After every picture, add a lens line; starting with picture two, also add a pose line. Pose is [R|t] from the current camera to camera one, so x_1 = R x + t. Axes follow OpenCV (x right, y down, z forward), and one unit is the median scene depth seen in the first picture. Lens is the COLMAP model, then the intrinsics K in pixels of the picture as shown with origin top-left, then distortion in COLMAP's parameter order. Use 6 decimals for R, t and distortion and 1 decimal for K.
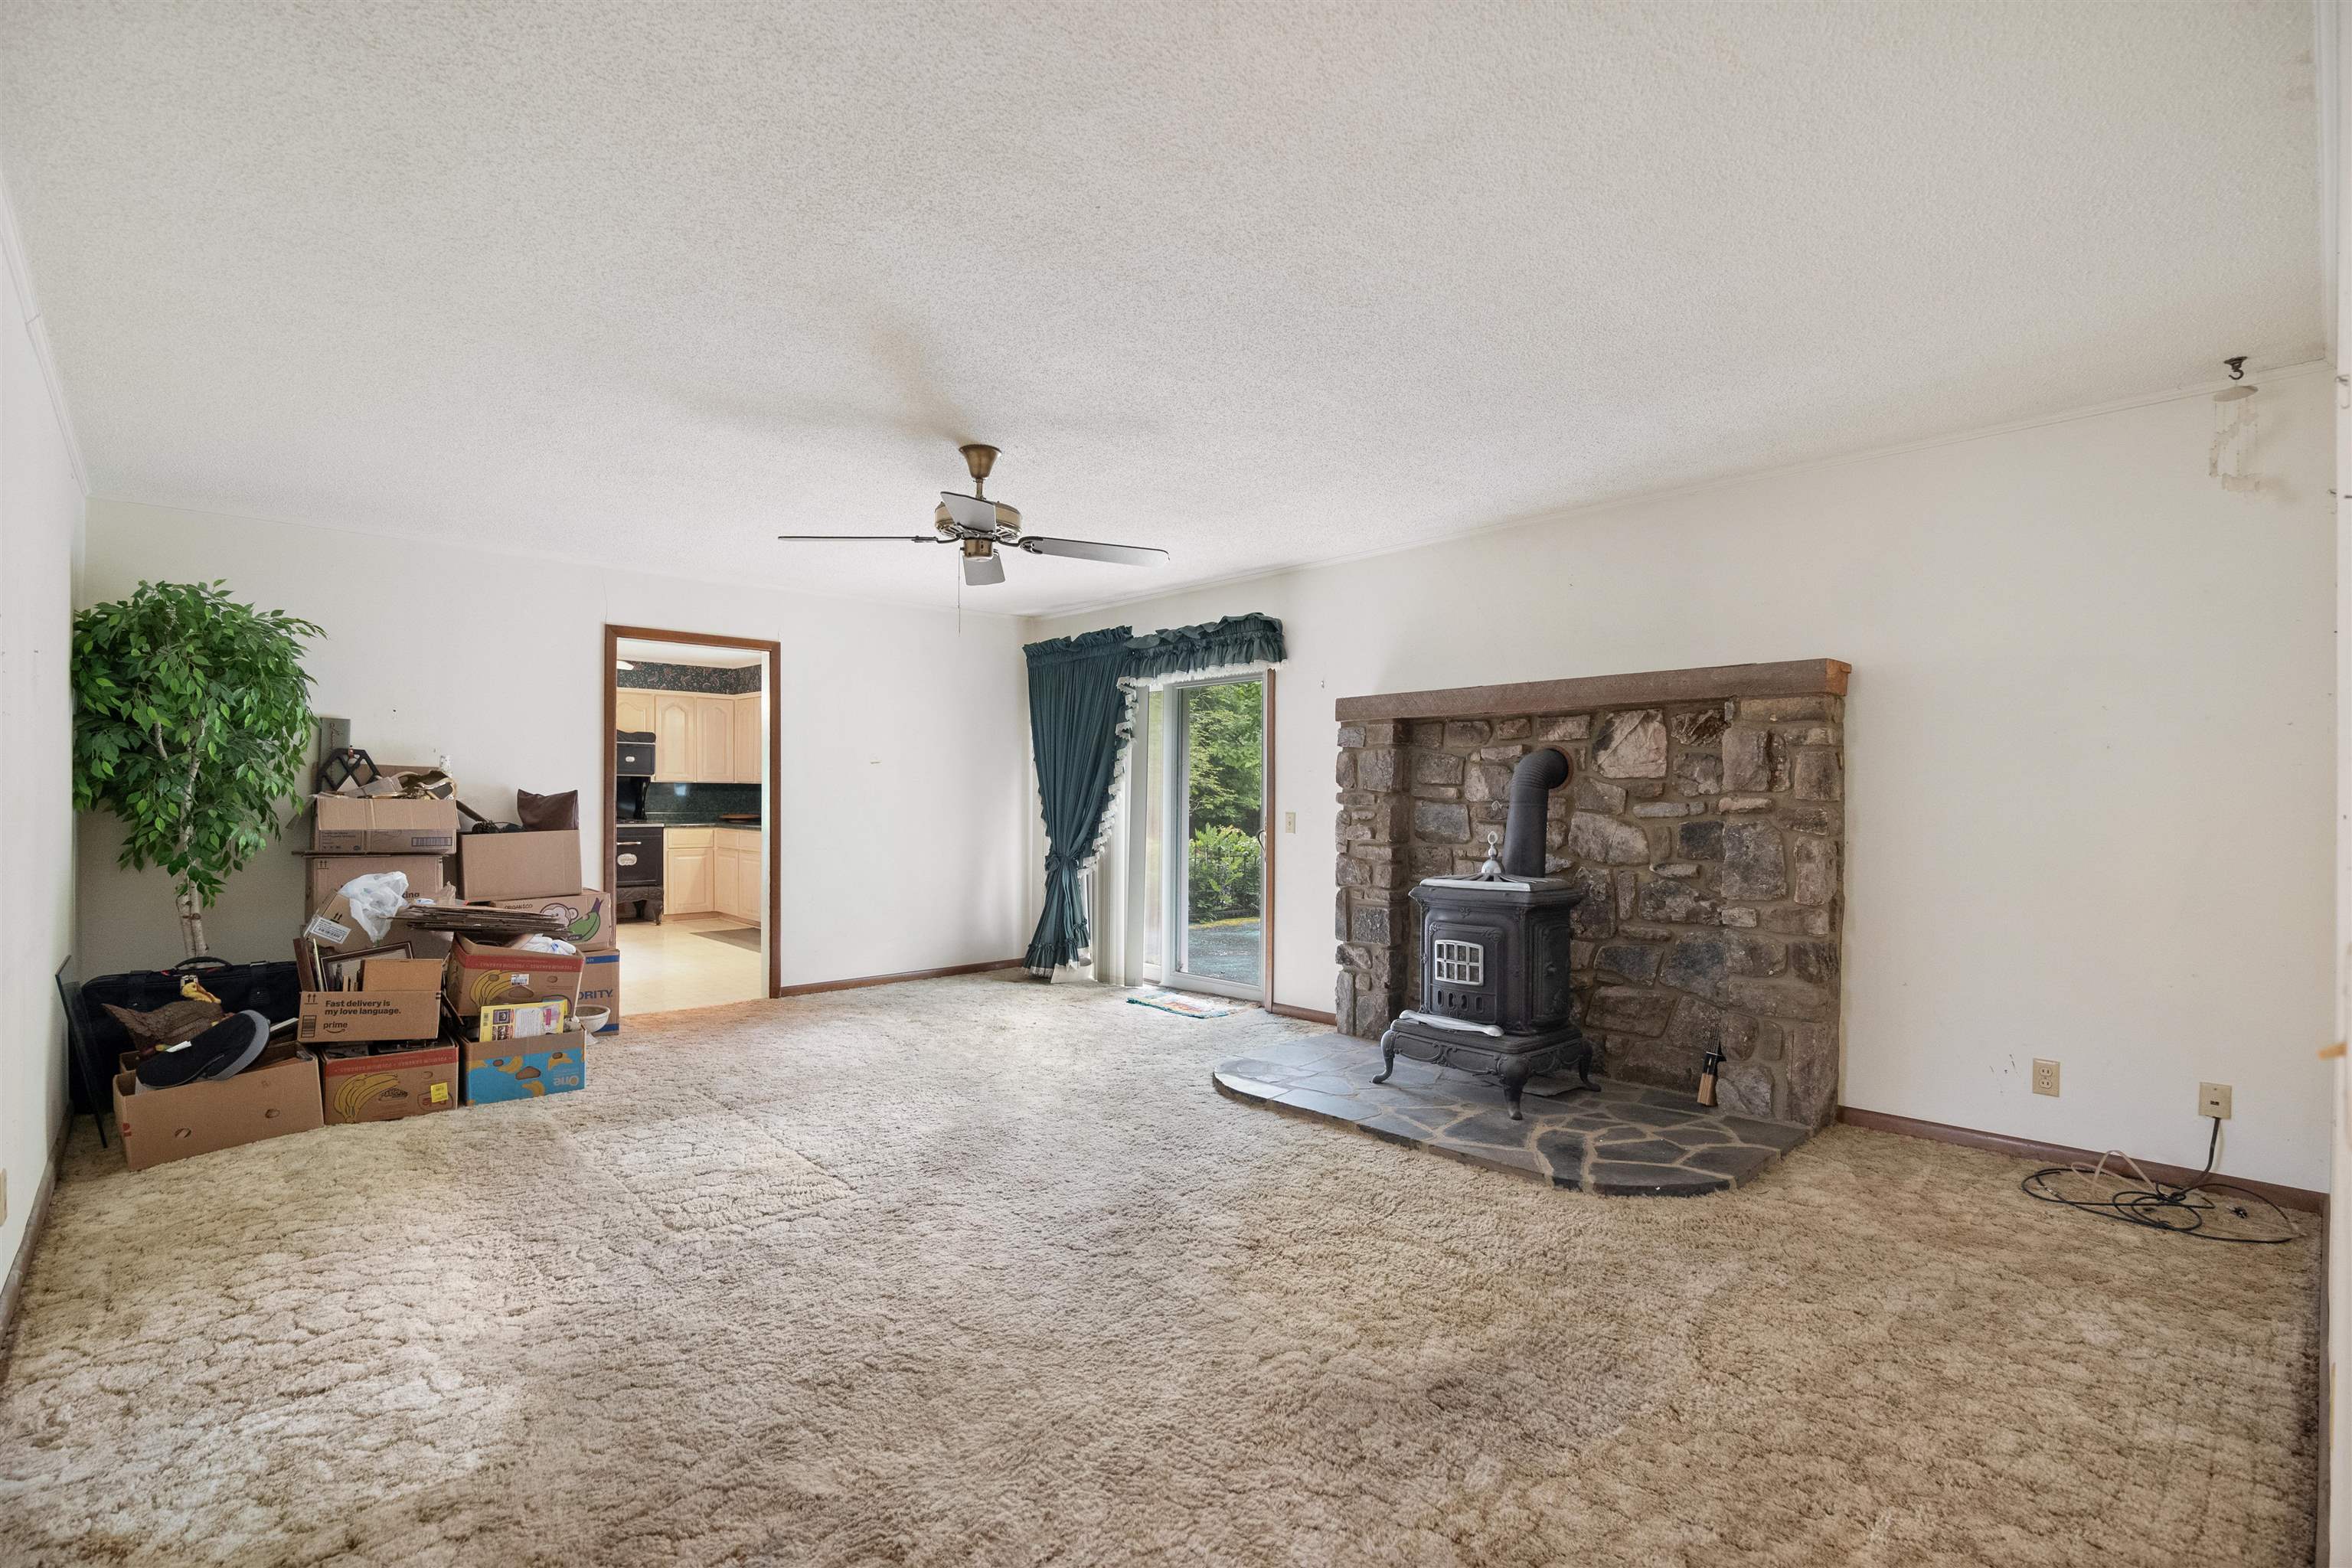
lens RADIAL K [[1090.5, 0, 1172.6], [0, 1090.5, 800.7], [0, 0, 1]] dist [-0.024295, 0.002876]
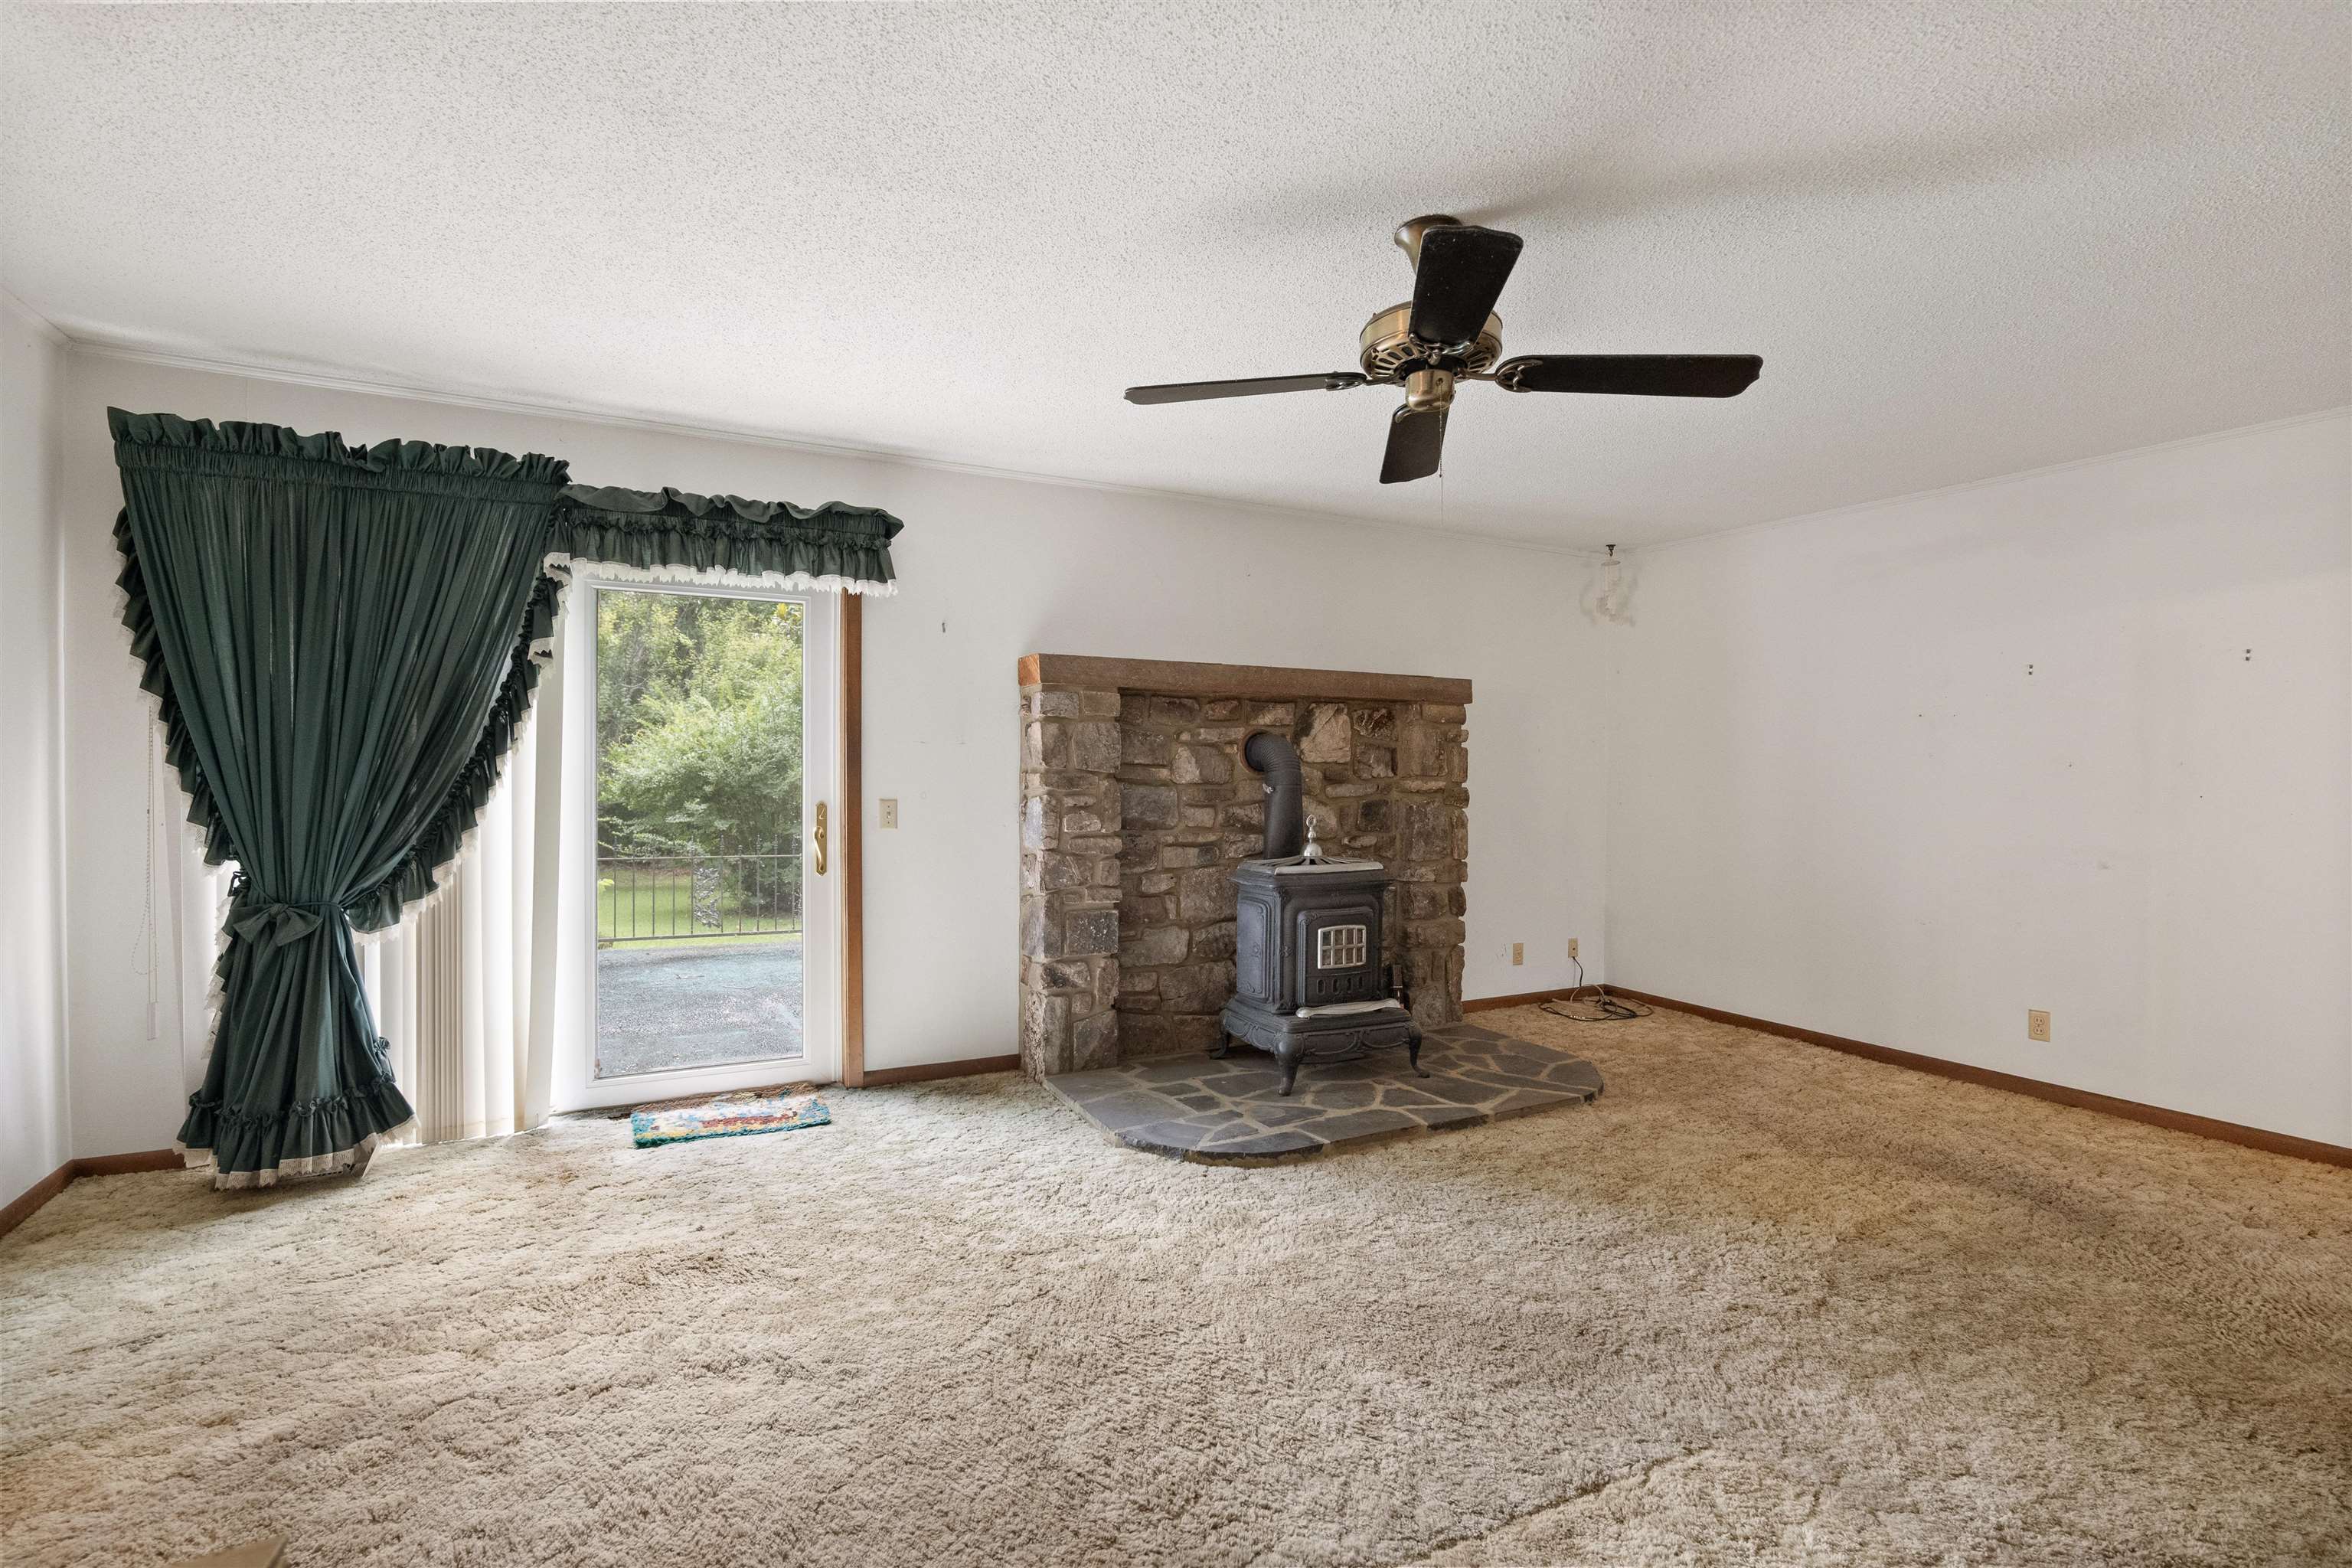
lens RADIAL K [[1090.5, 0, 1174.2], [0, 1090.5, 774.4], [0, 0, 1]] dist [-0.024295, 0.002876]
pose [[0.264481, -0.003852, 0.964383, -0.701879], [-0.004962, 0.999973, 0.005355, -0.013463], [-0.964378, -0.006201, 0.264455, 0.835017]]
